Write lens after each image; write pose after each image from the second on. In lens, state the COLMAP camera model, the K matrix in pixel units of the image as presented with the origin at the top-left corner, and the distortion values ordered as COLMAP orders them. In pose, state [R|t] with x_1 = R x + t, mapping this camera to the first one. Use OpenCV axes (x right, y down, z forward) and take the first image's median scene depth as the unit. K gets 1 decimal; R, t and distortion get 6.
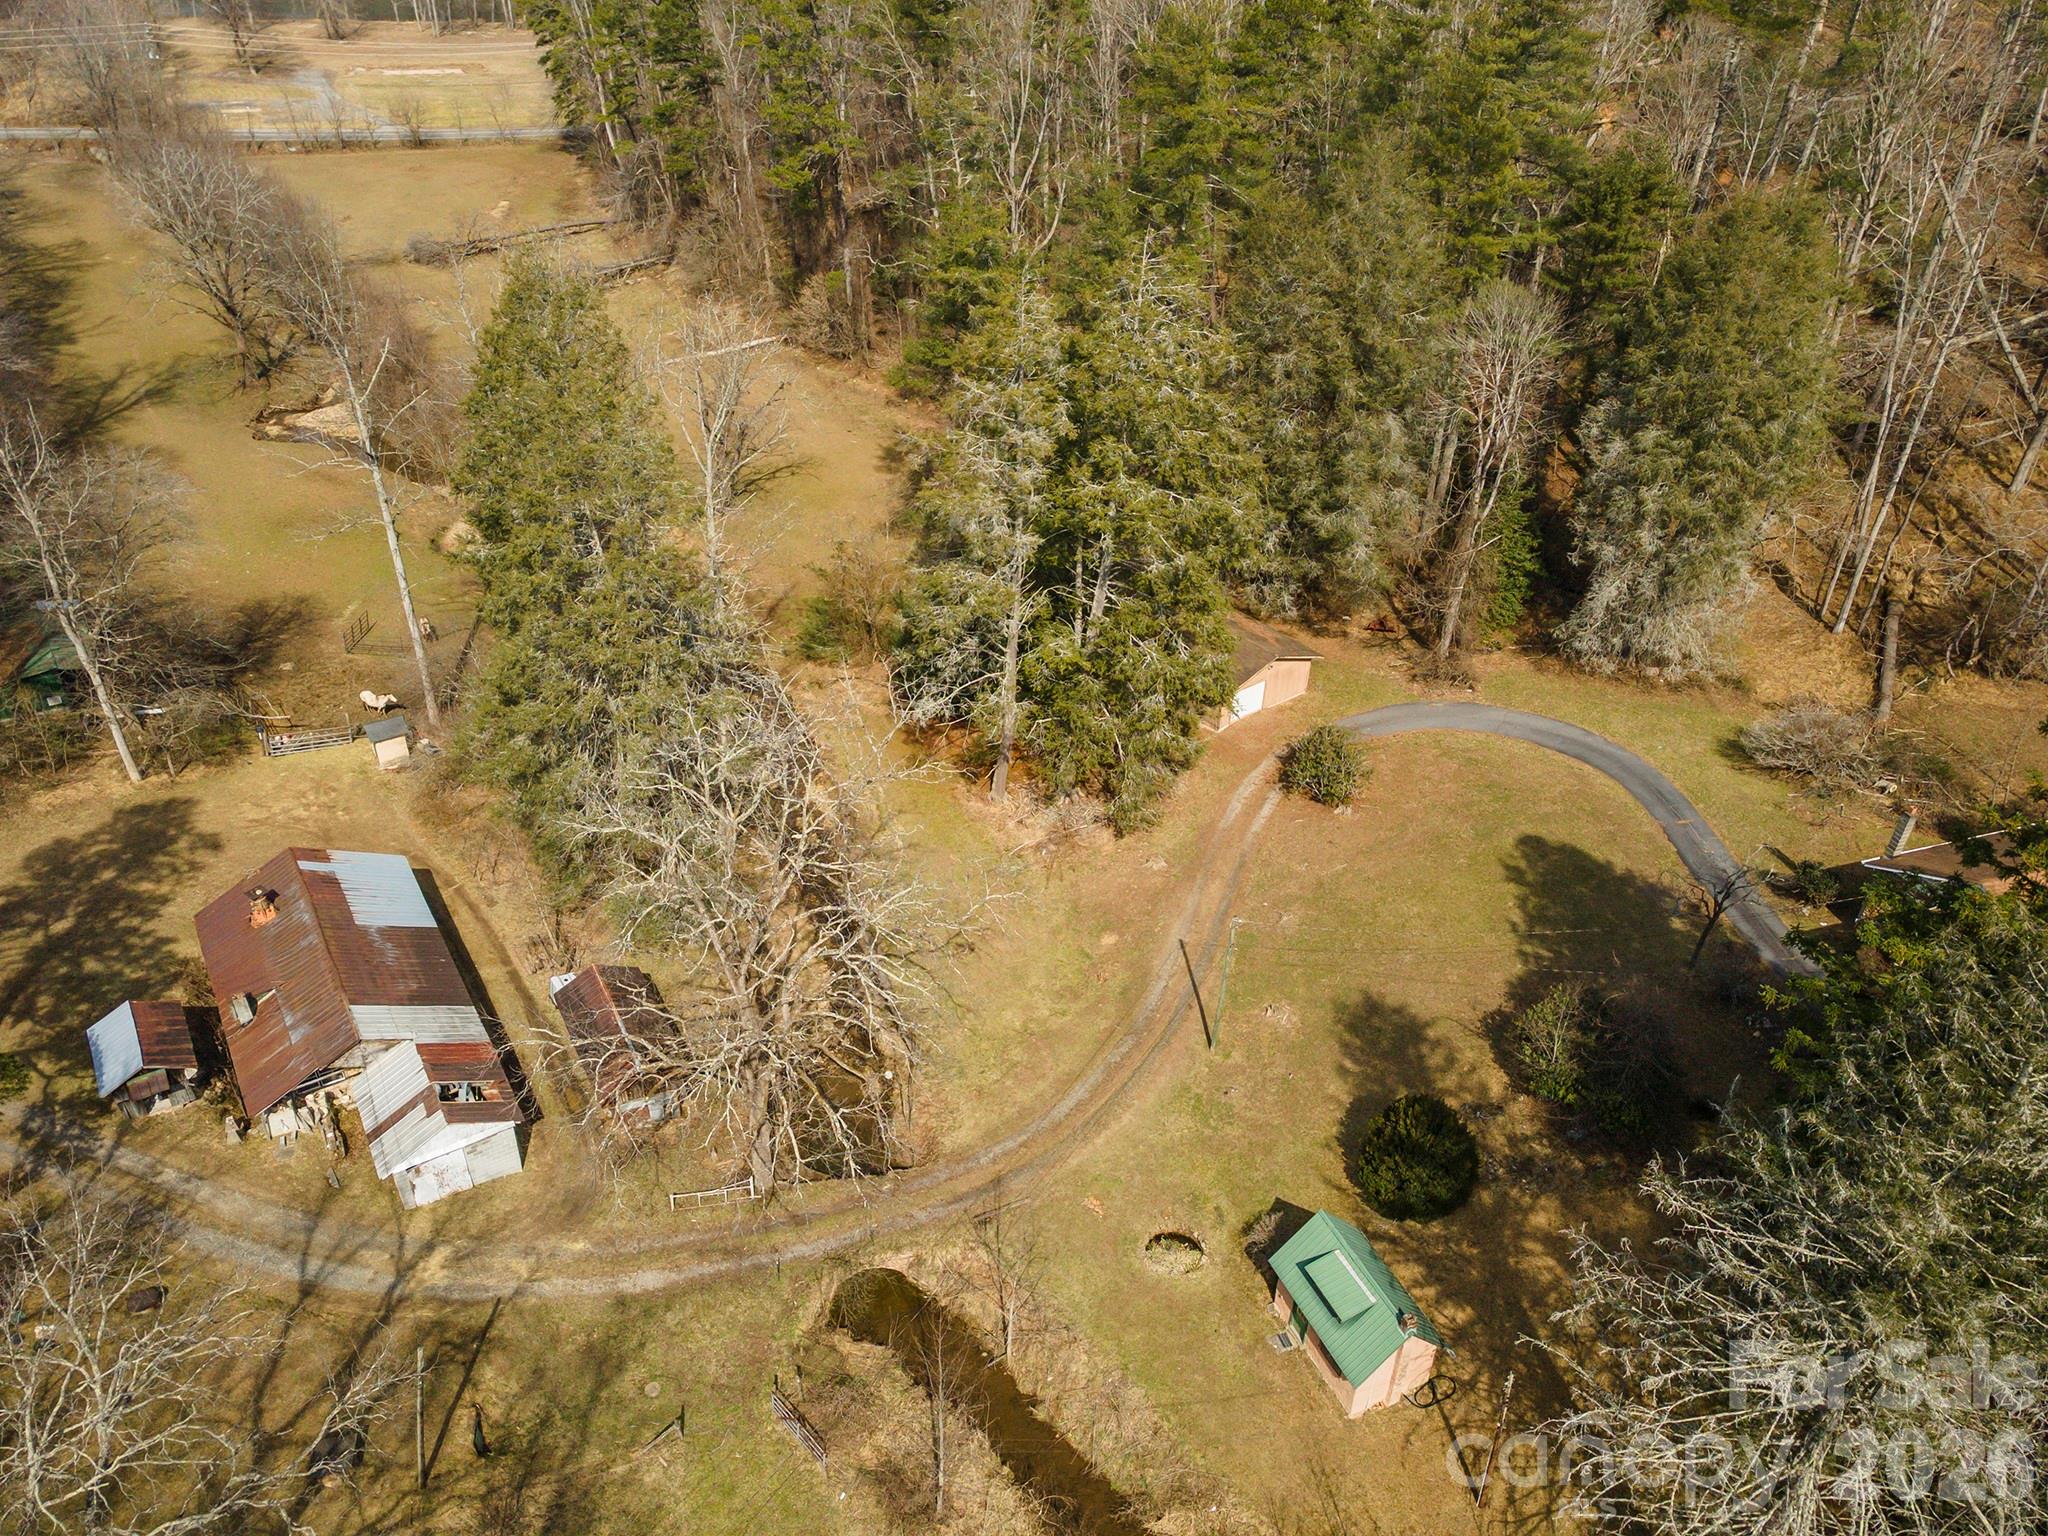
lens RADIAL K [[1469.2, 0, 1006.3], [0, 1469.2, 765.8], [0, 0, 1]] dist [0.033716, 0.021749]
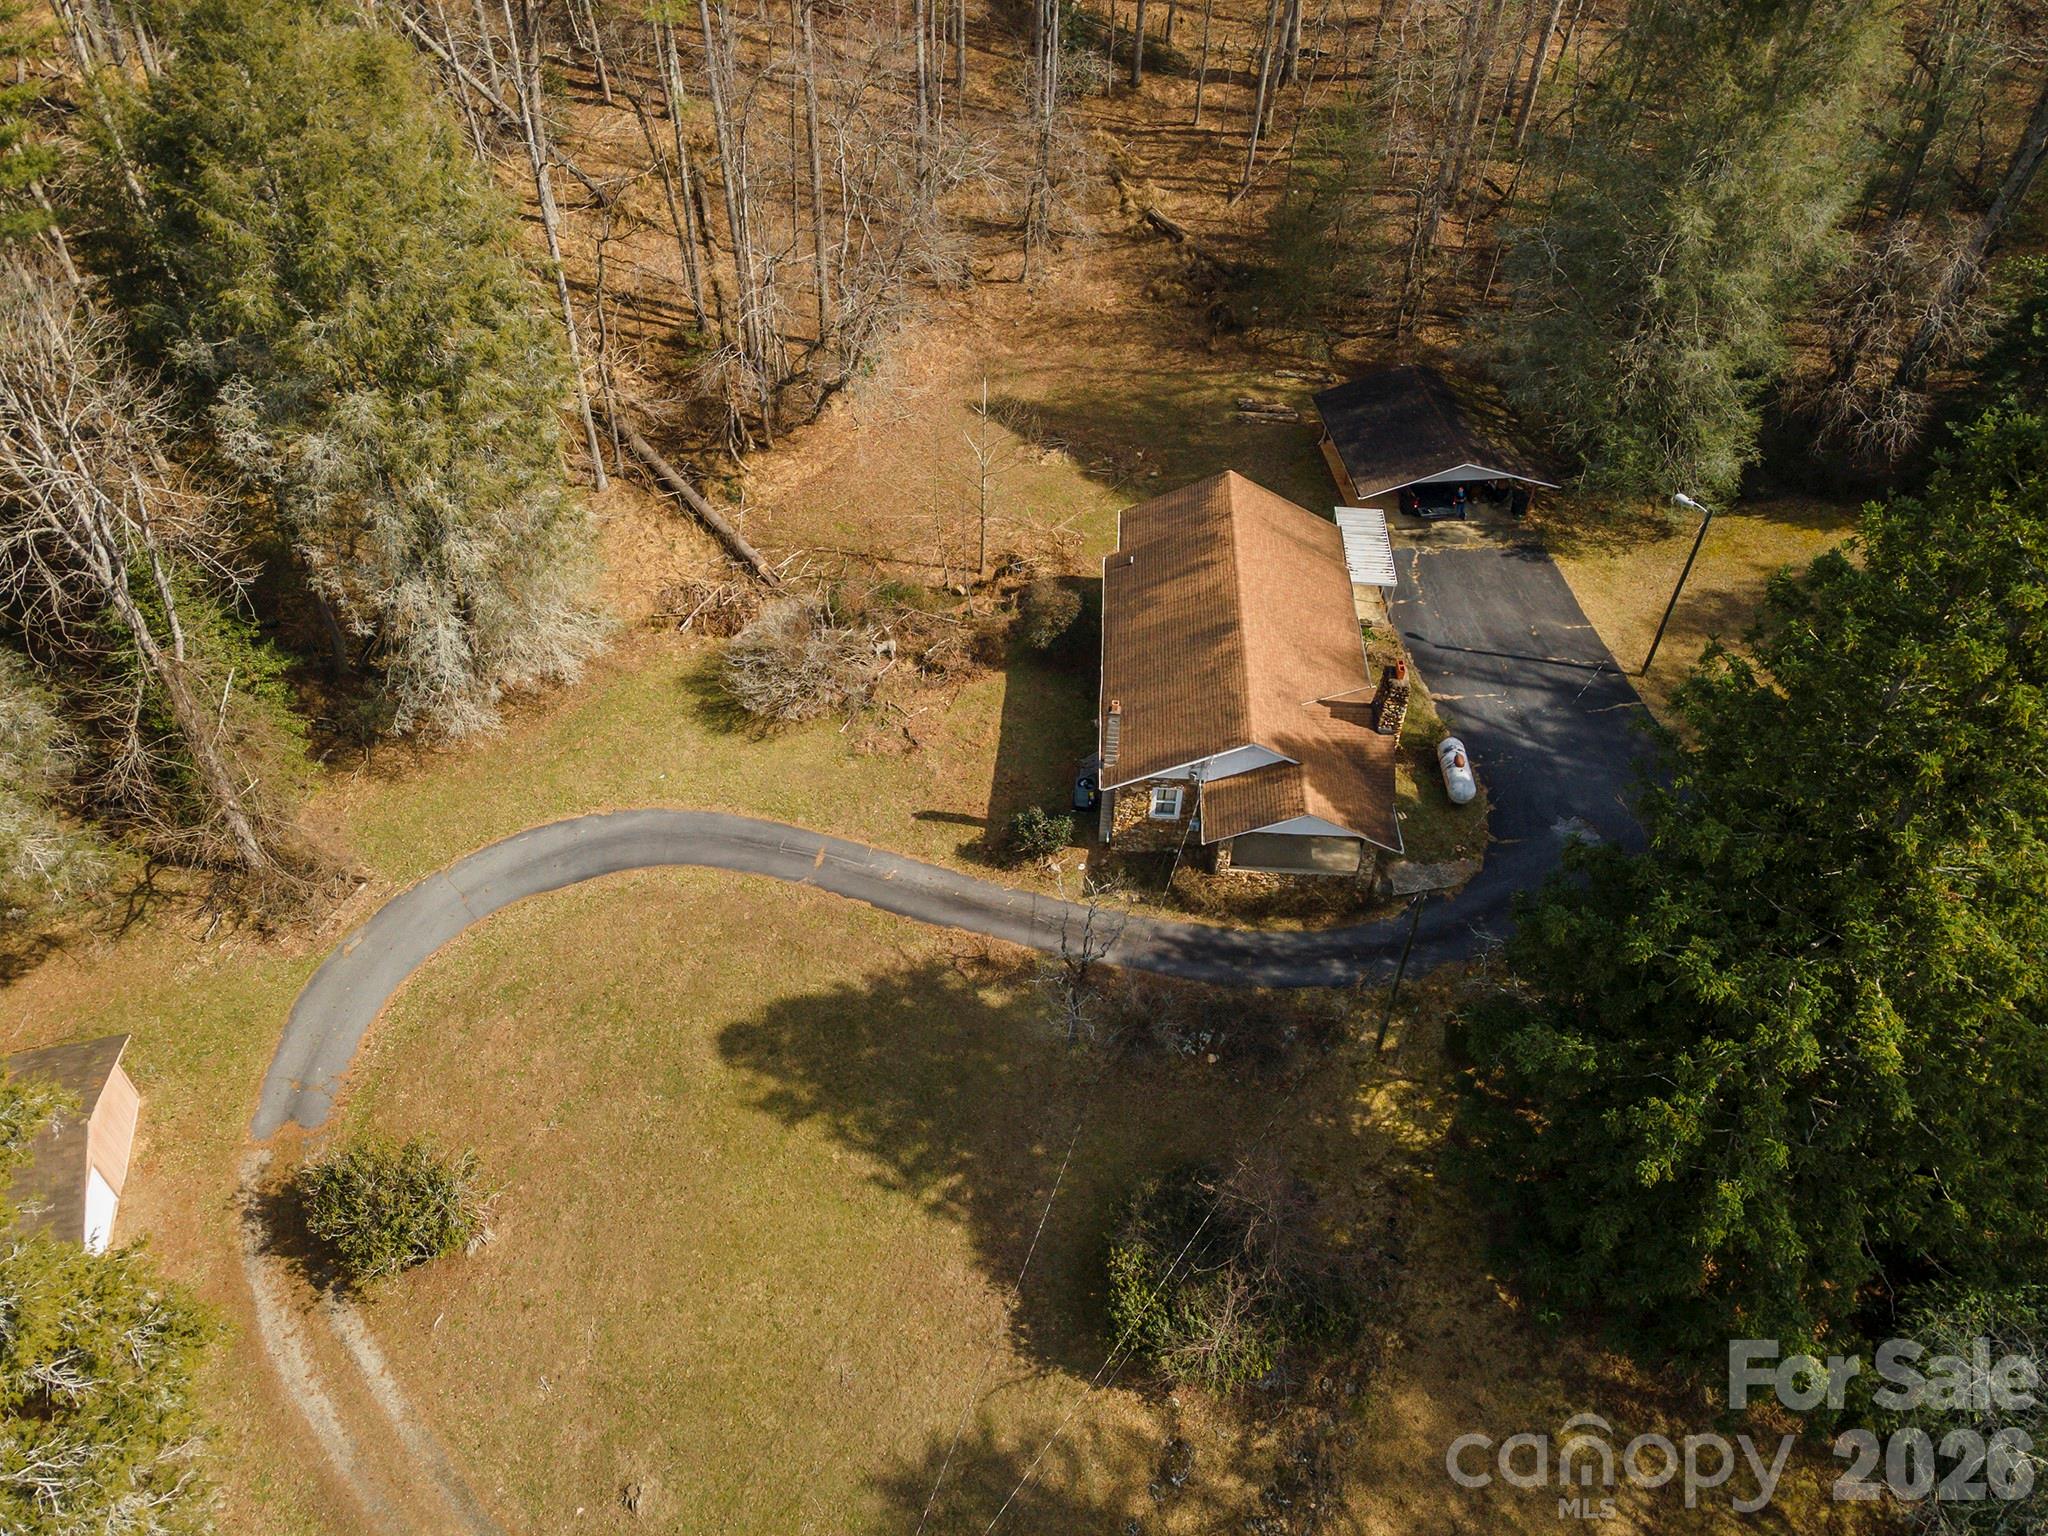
lens RADIAL K [[1464.7, 0, 1005.3], [0, 1464.7, 766.3], [0, 0, 1]] dist [0.035430, 0.001322]
pose [[0.377609, -0.650420, 0.659064, 0.053999], [0.508856, 0.740412, 0.439153, -0.257963], [-0.773613, 0.169541, 0.610557, 0.489939]]
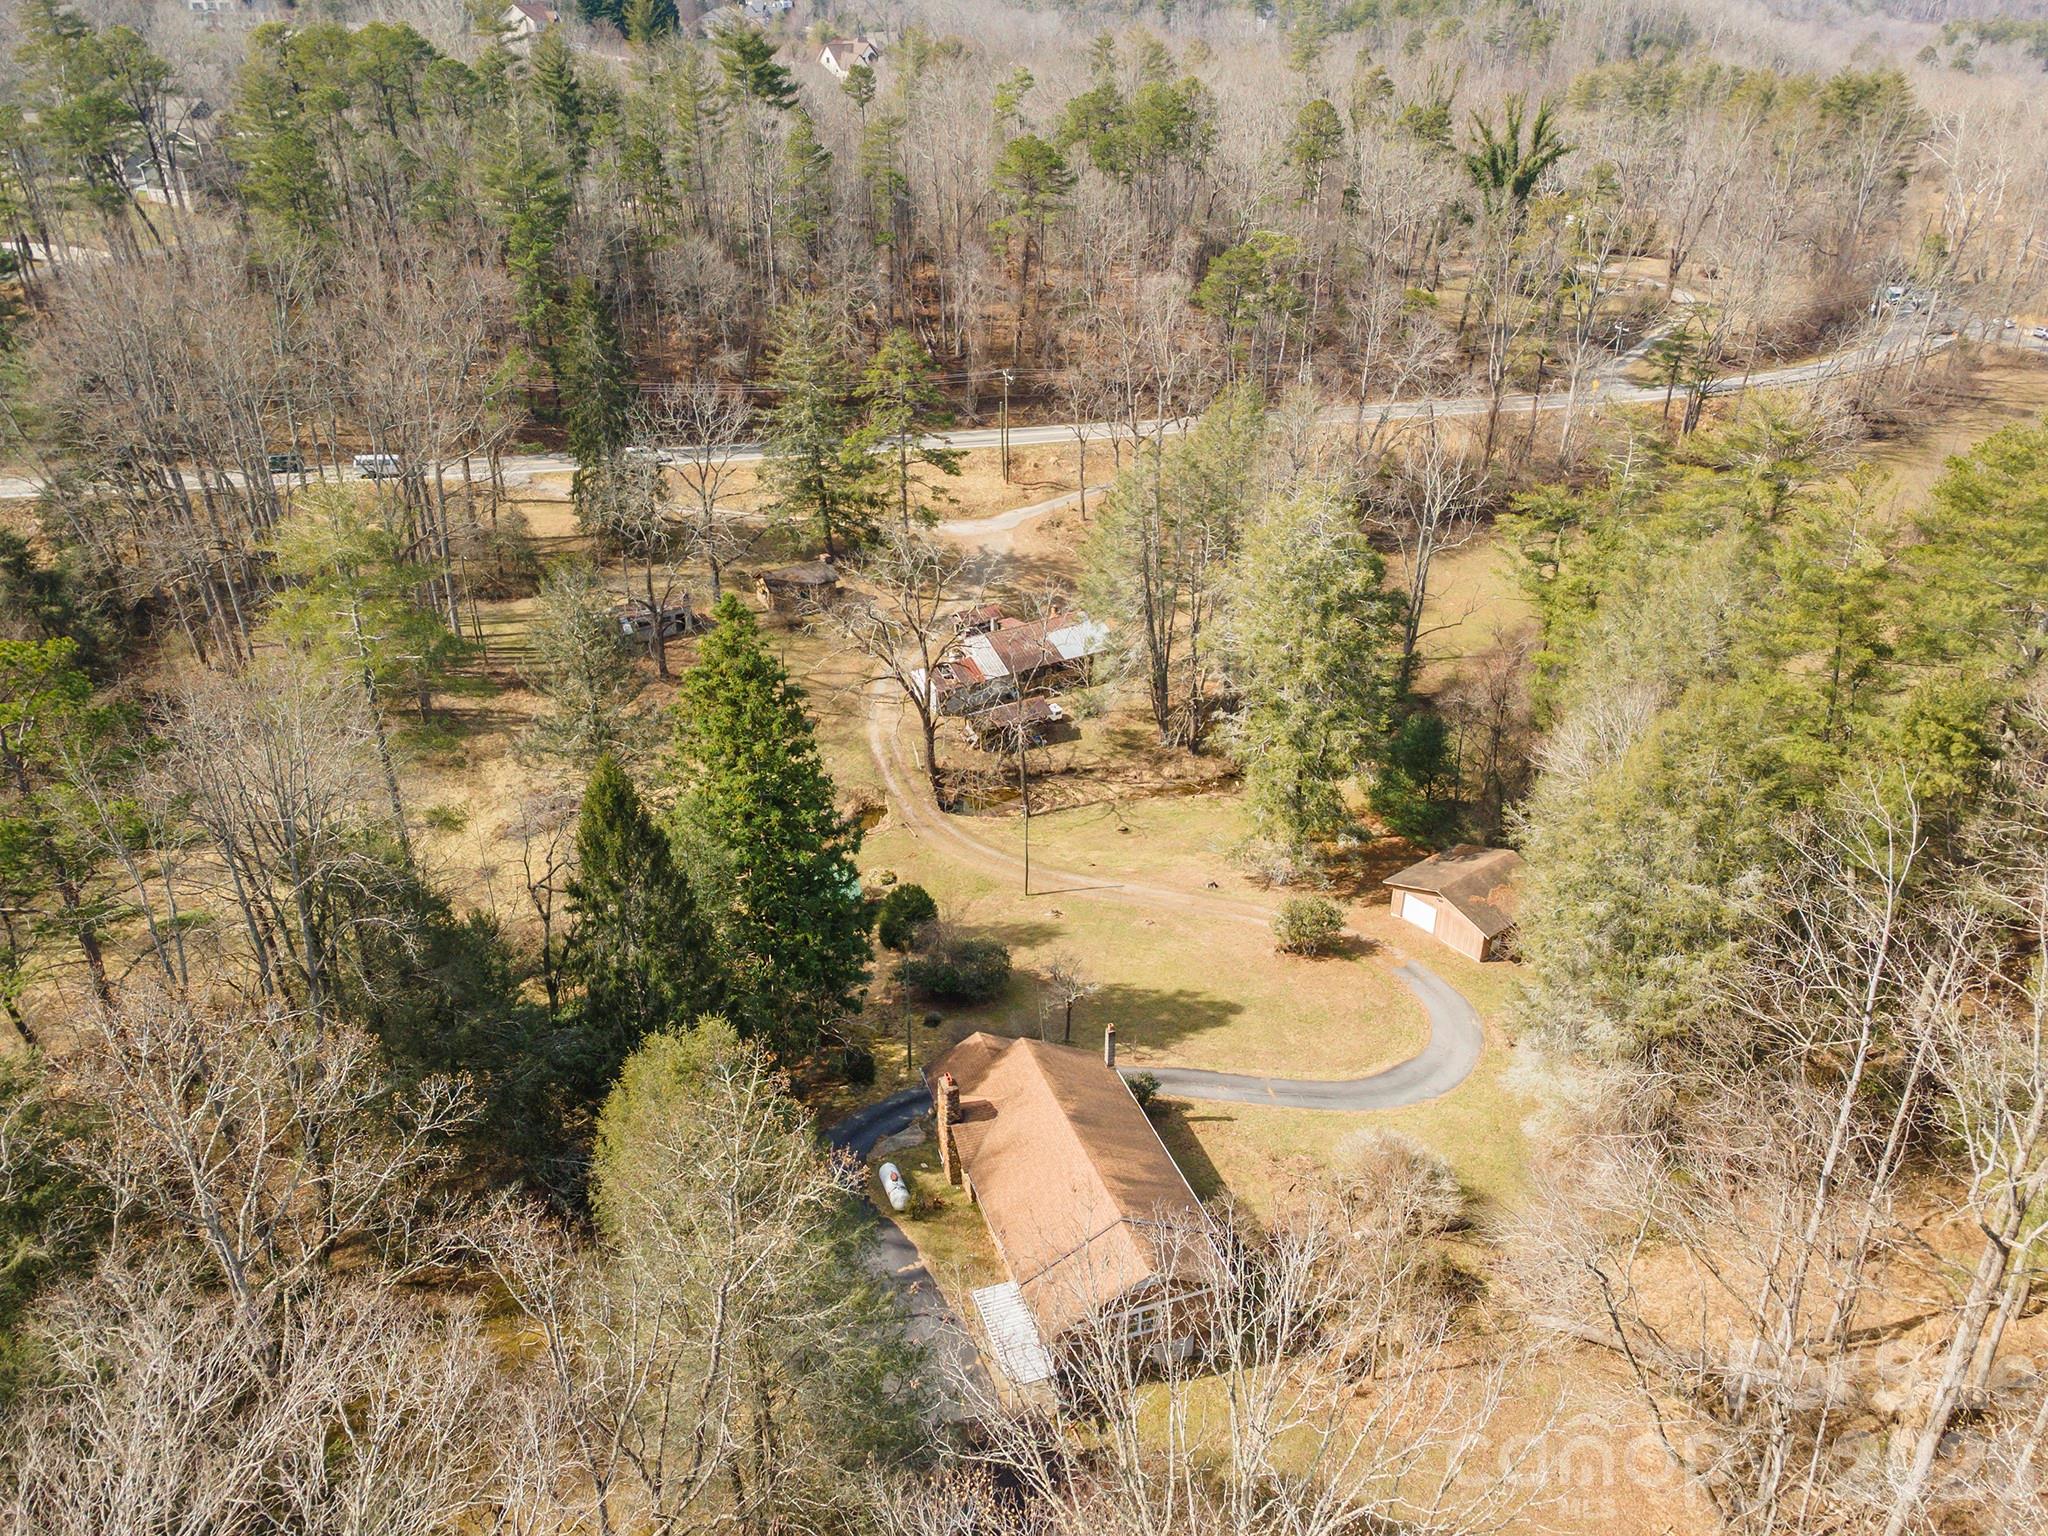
lens RADIAL K [[1480.0, 0, 1011.6], [0, 1480.0, 770.8], [0, 0, 1]] dist [0.030451, -0.002672]
pose [[0.006895, 0.455978, -0.889964, 1.334044], [-0.554549, 0.742338, 0.376045, -0.449469], [0.832122, 0.490936, 0.257981, 0.431325]]
